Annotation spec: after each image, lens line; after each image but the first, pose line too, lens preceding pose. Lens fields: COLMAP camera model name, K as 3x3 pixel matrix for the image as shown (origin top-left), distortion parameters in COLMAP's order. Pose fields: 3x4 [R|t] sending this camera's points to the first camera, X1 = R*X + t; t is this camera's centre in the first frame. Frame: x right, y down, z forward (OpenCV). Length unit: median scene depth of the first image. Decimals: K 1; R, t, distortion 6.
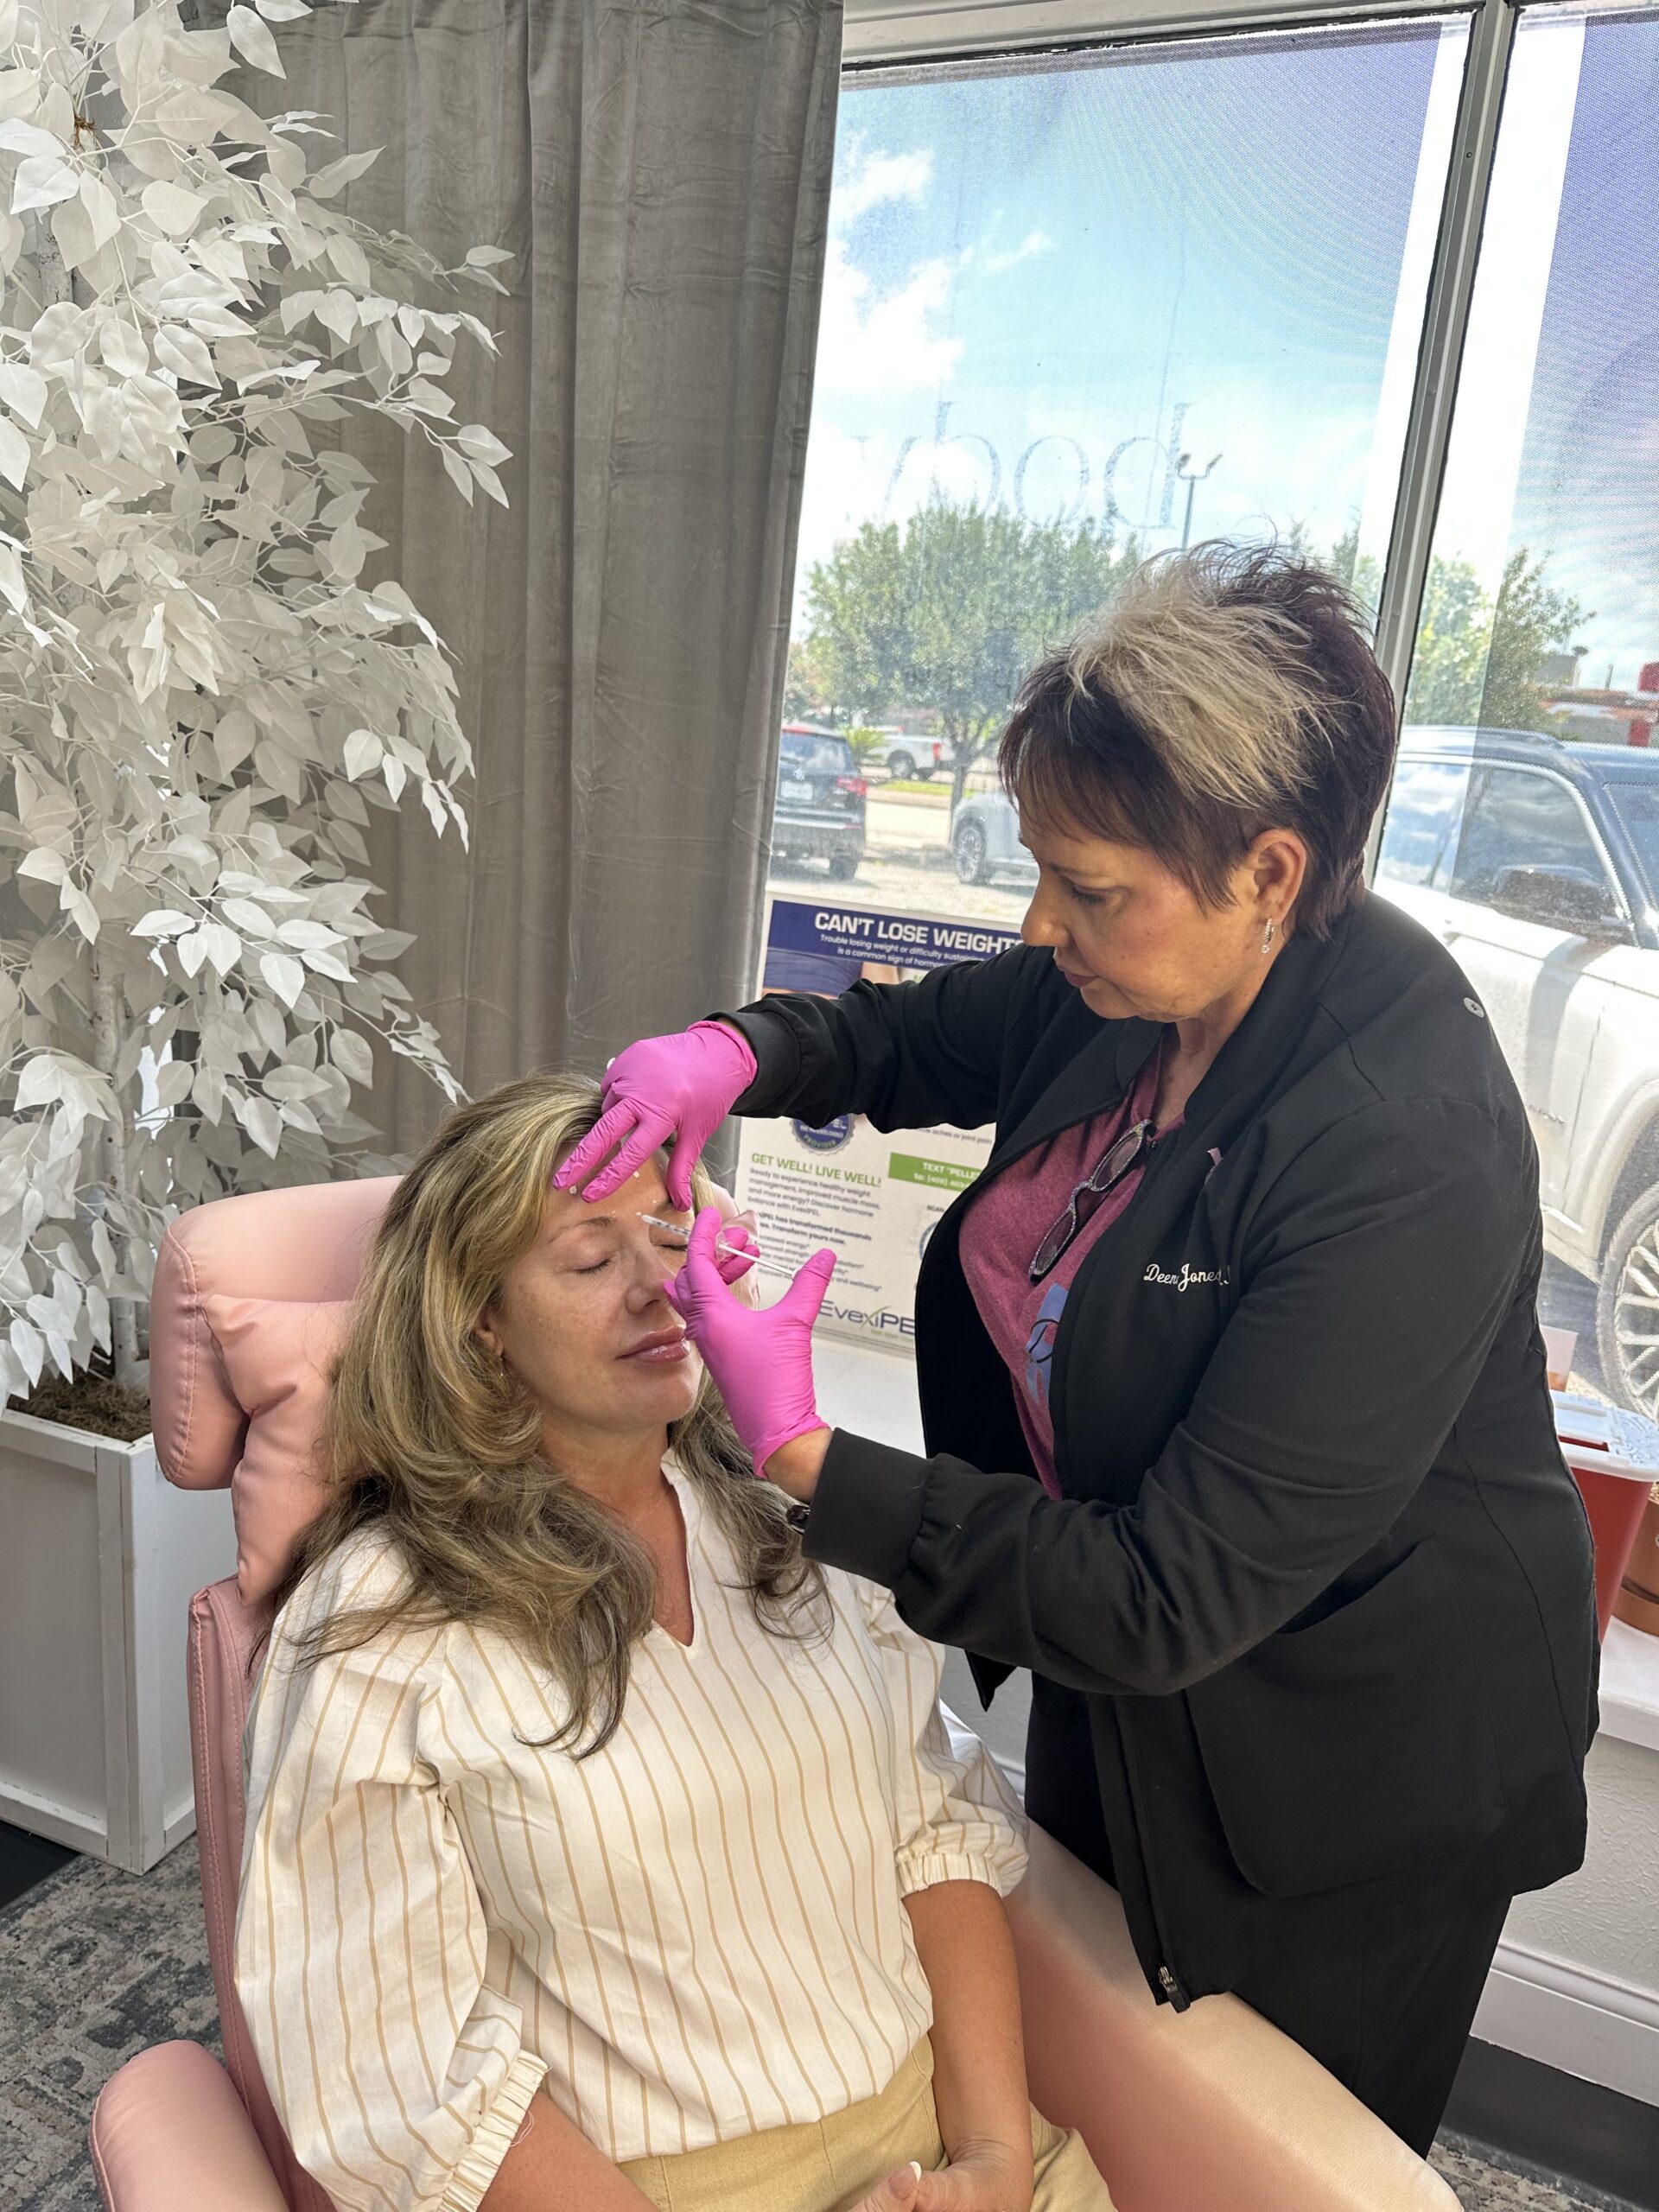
lens RADIAL K [[1588.0, 0, 829.0], [0, 1588.0, 1111.2], [0, 0, 1]] dist [-0.016818, -0.010497]
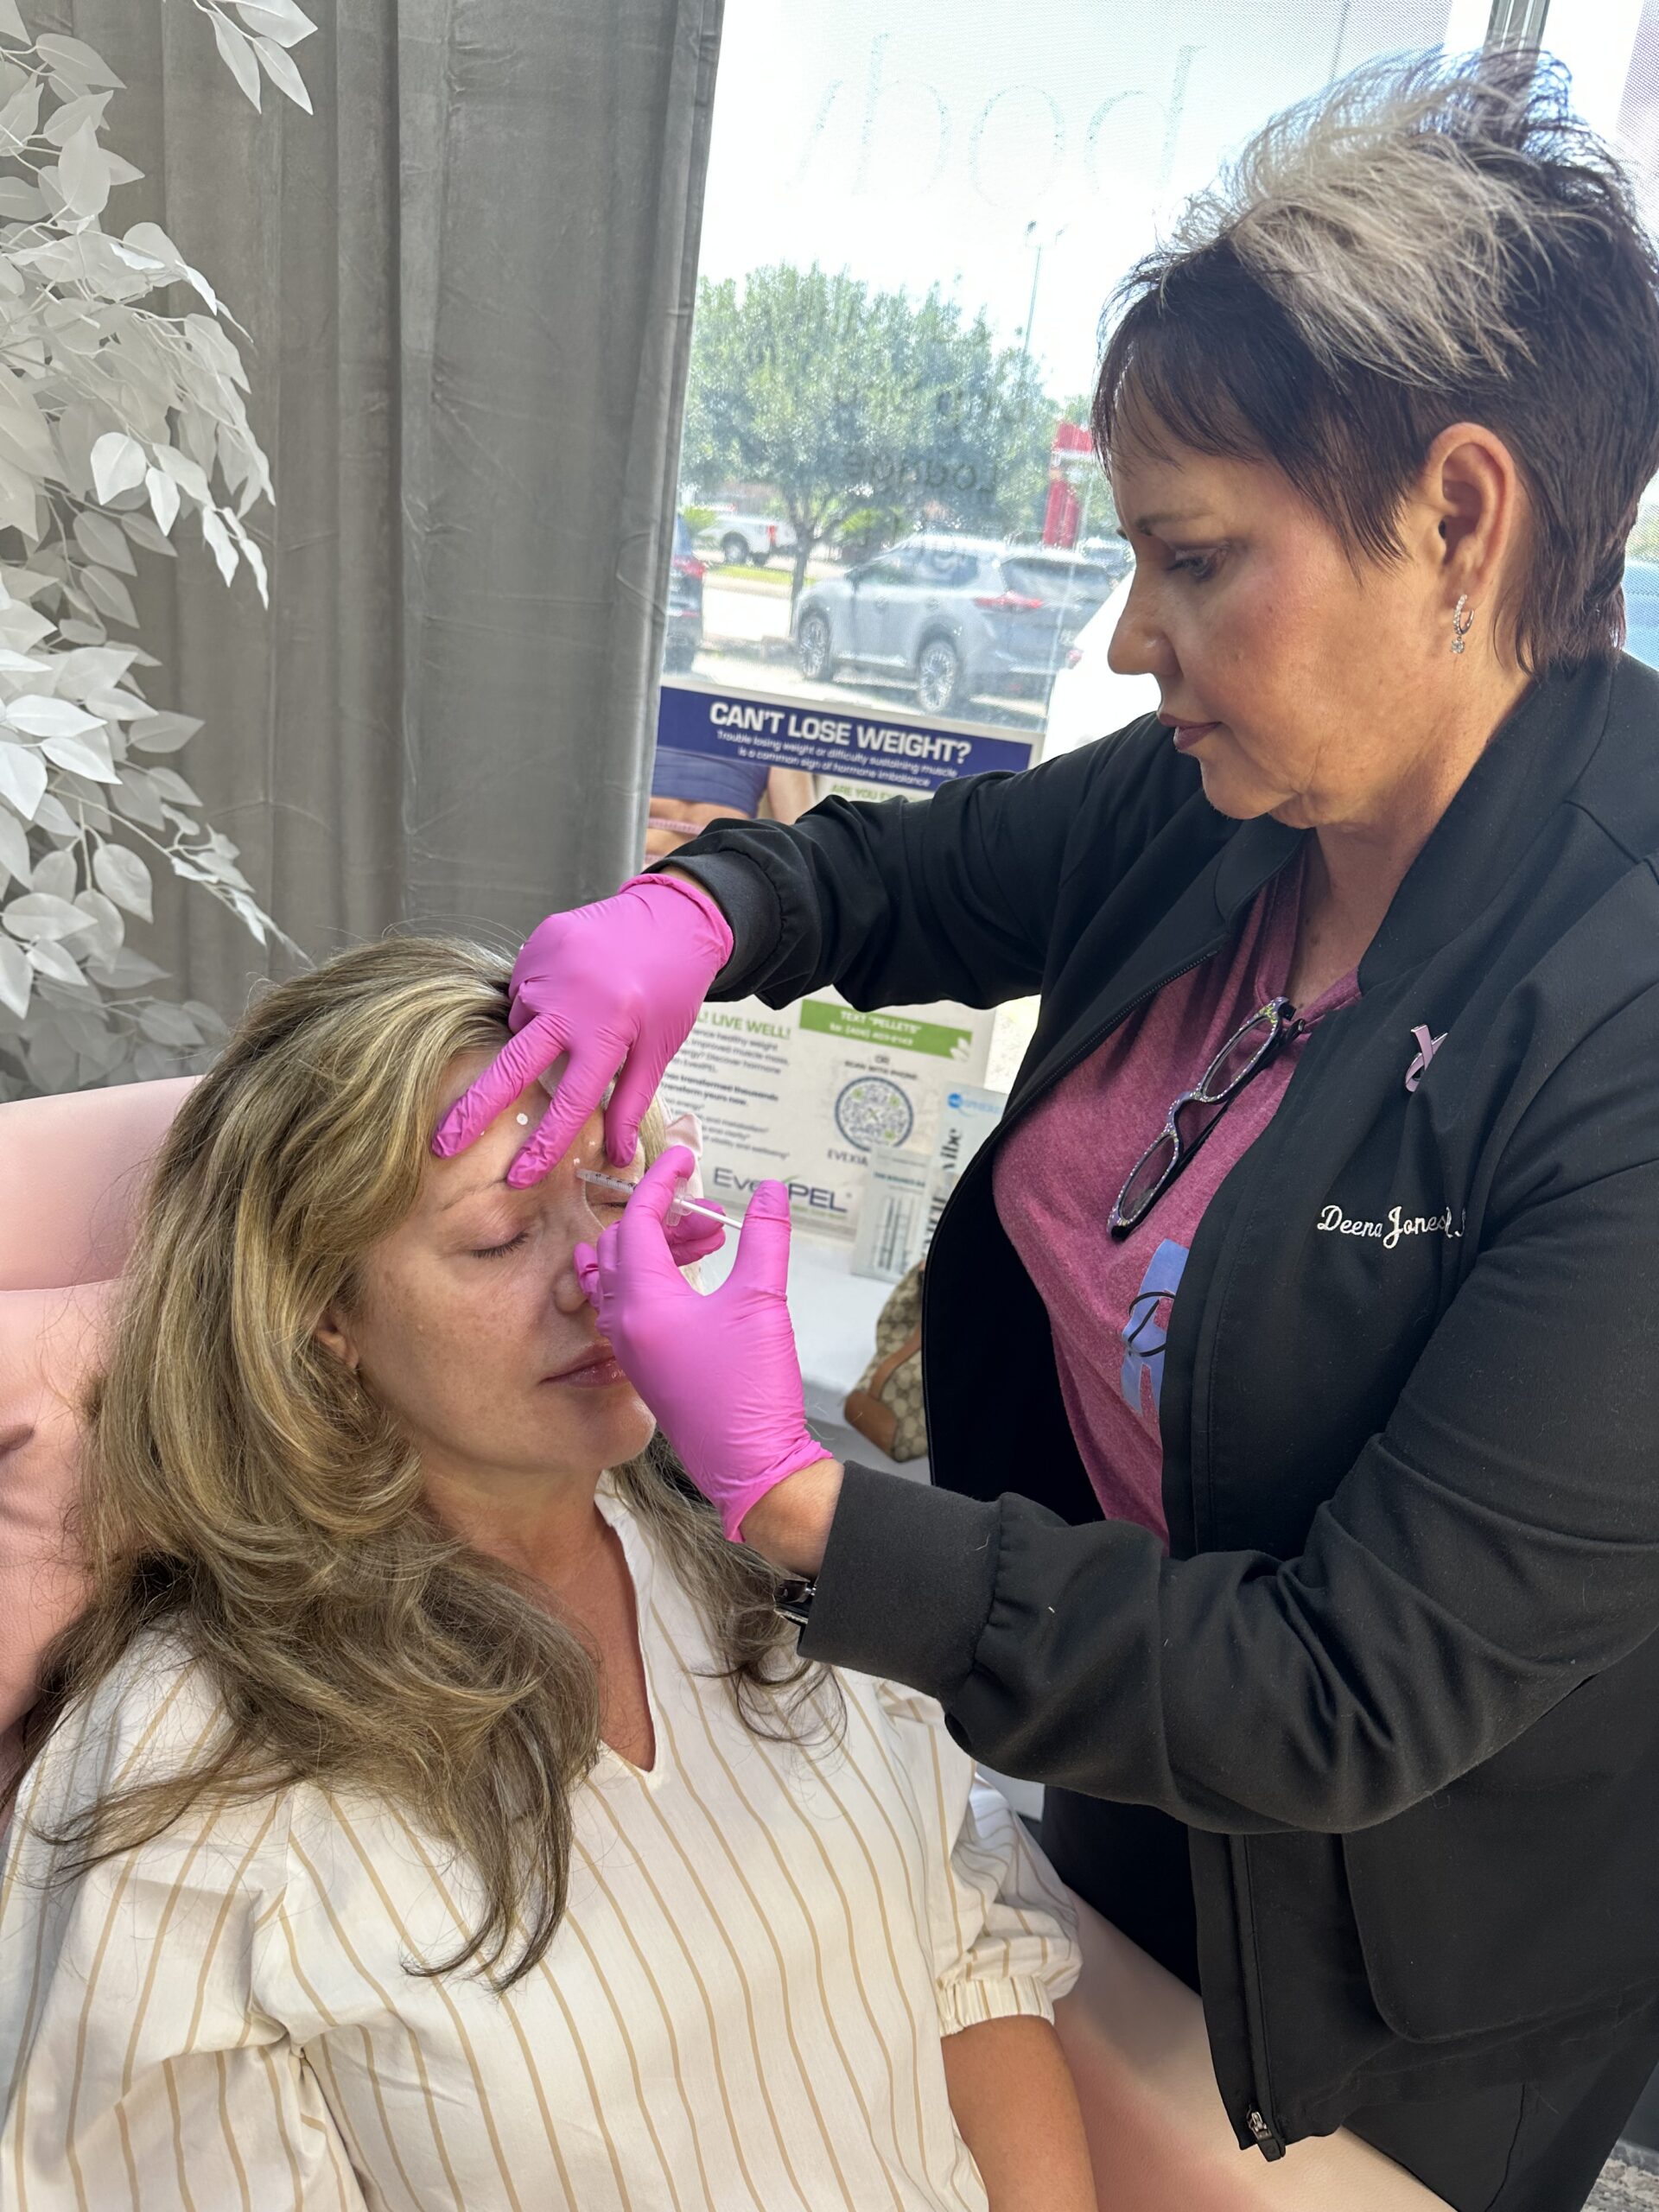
lens RADIAL K [[1588.0, 0, 842.1], [0, 1588.0, 1134.2], [0, 0, 1]] dist [-0.016818, -0.010497]
pose [[0.993041, -0.007692, 0.117514, -0.048941], [-0.008354, 0.990750, 0.135442, -0.020301], [-0.117469, -0.135482, 0.983792, 0.200913]]
